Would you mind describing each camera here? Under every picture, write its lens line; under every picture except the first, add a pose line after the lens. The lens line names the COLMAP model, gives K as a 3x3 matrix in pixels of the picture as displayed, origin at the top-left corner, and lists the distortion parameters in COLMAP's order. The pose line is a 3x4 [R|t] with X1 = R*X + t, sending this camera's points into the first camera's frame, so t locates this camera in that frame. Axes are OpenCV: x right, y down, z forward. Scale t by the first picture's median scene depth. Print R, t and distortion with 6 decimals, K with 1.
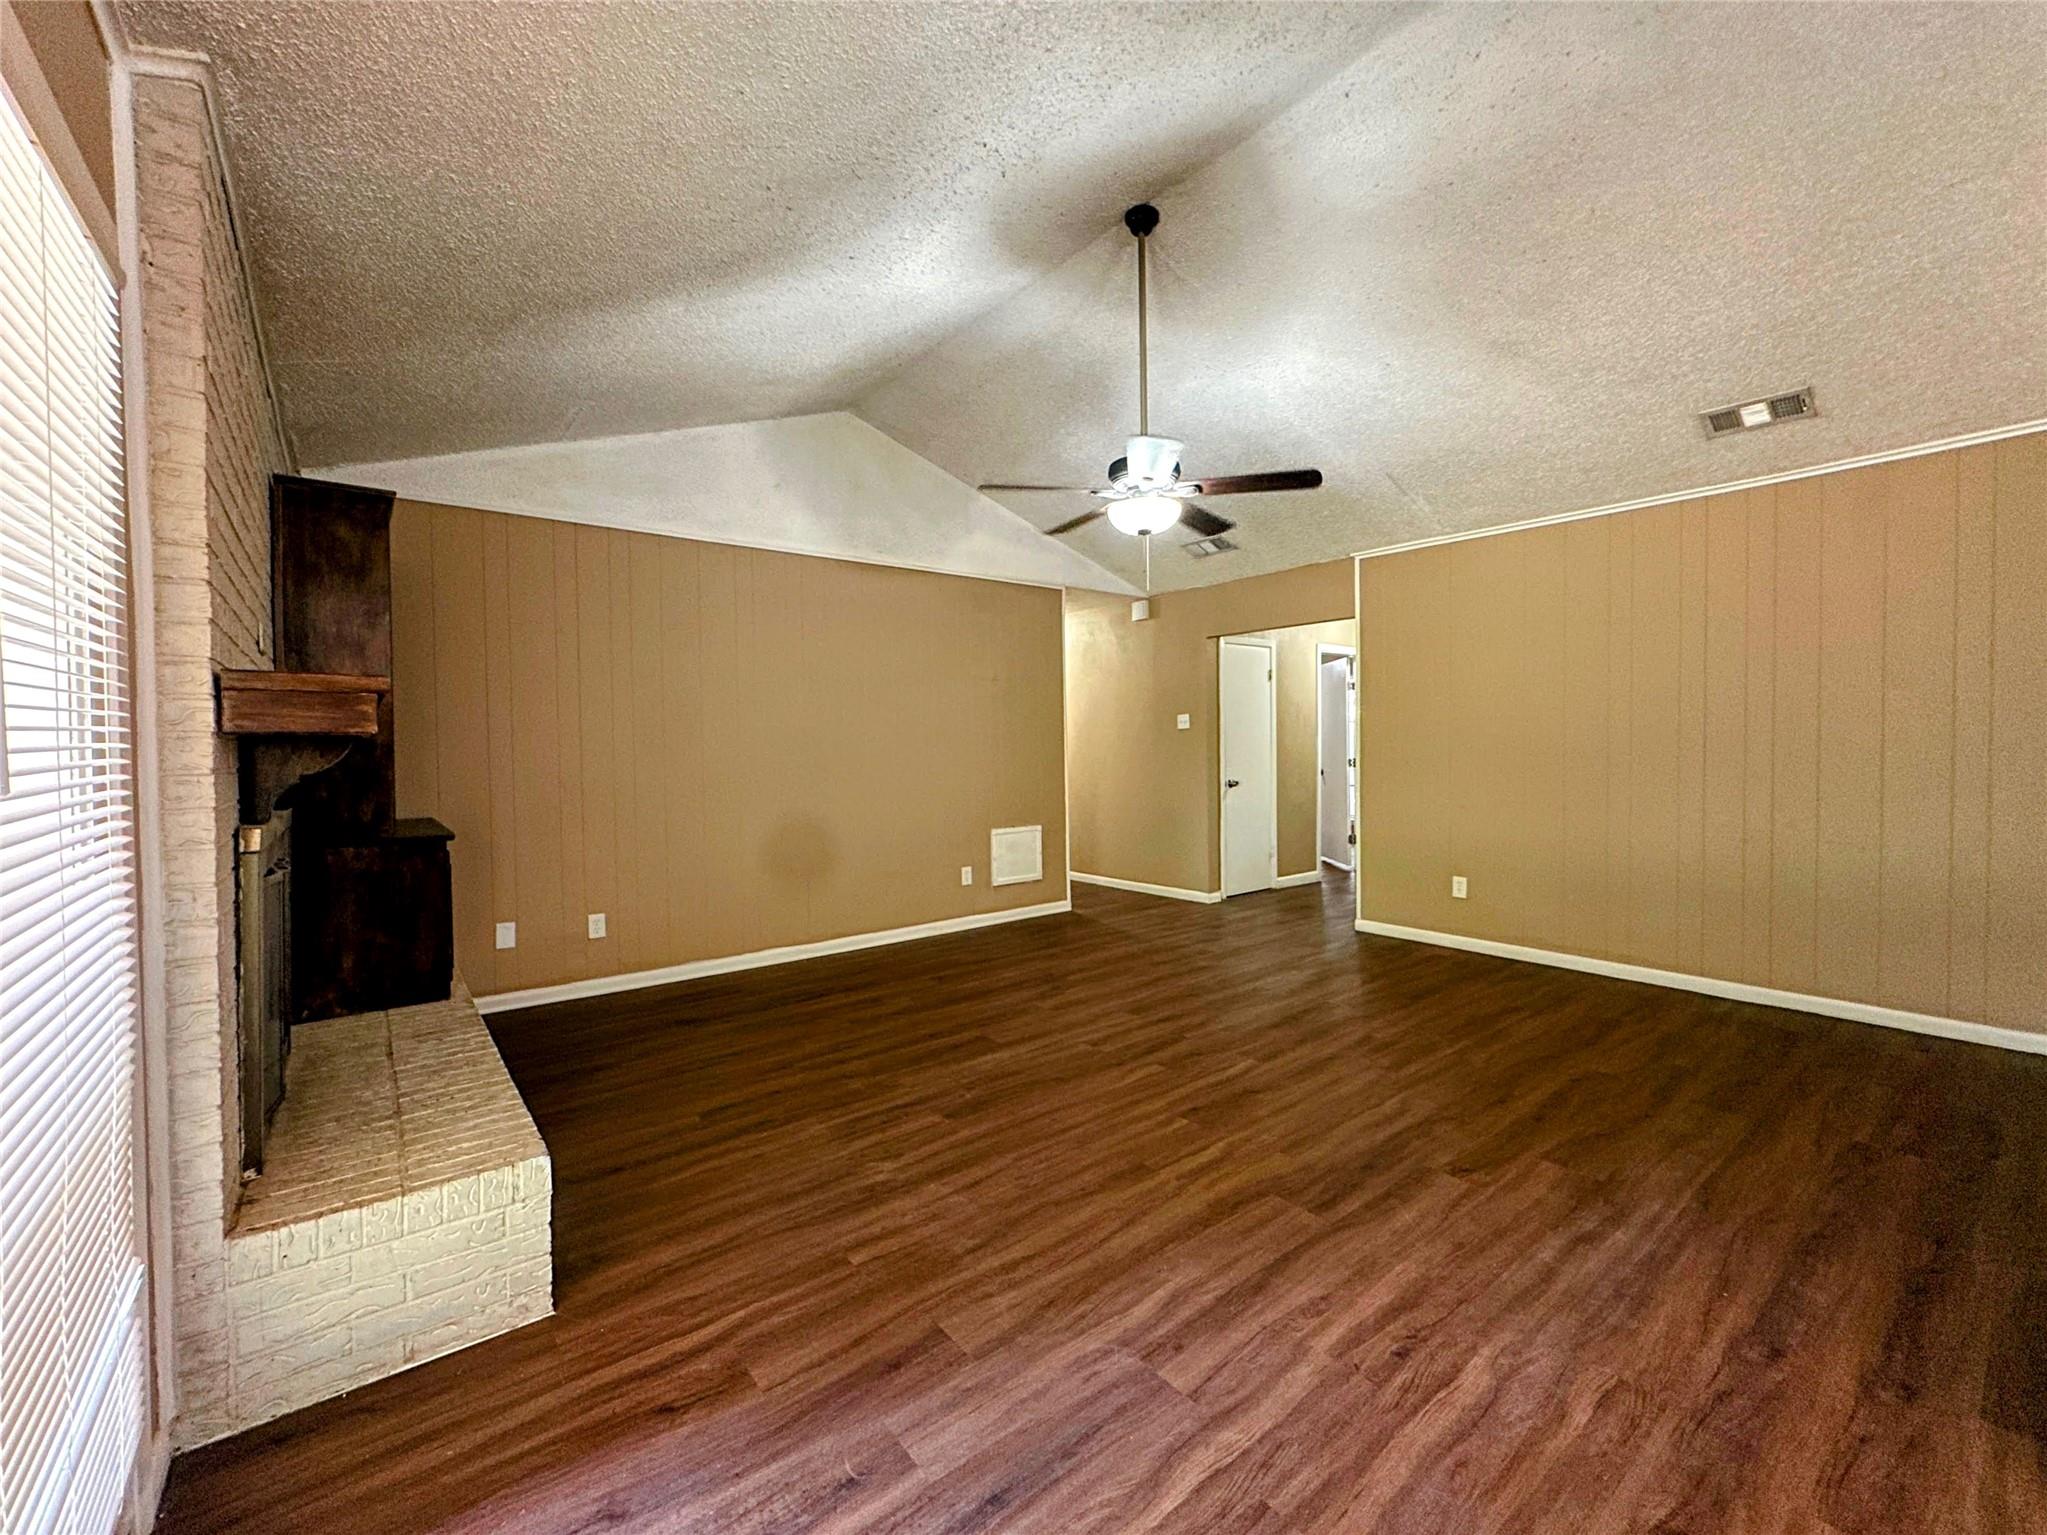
lens RADIAL K [[814.1, 0, 1023.5], [0, 814.1, 767.5], [0, 0, 1]] dist [0.001517, 0.000135]
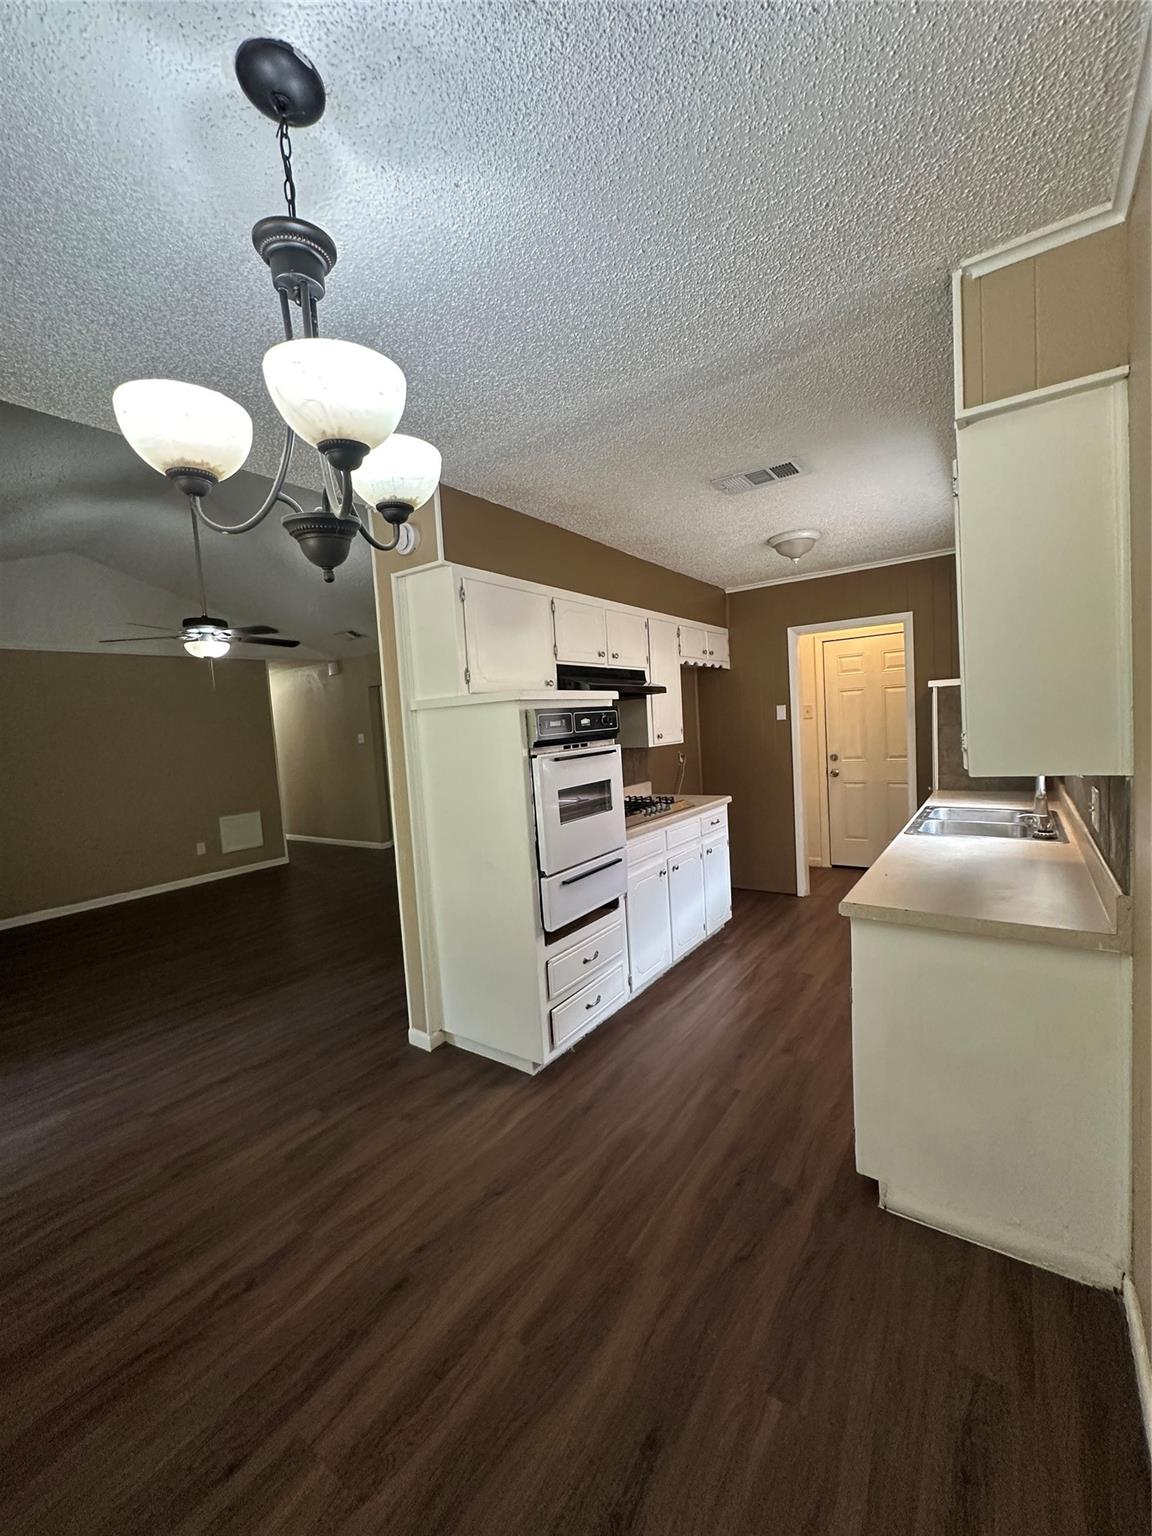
lens RADIAL K [[610.9, 0, 576.0], [0, 610.9, 768.0], [0, 0, 1]] dist [0.001517, 0.000135]
pose [[0.964490, -0.067927, 0.255234, 0.327583], [0.057771, 0.997219, 0.047091, -0.034290], [-0.257723, -0.030674, 0.965732, -0.306884]]
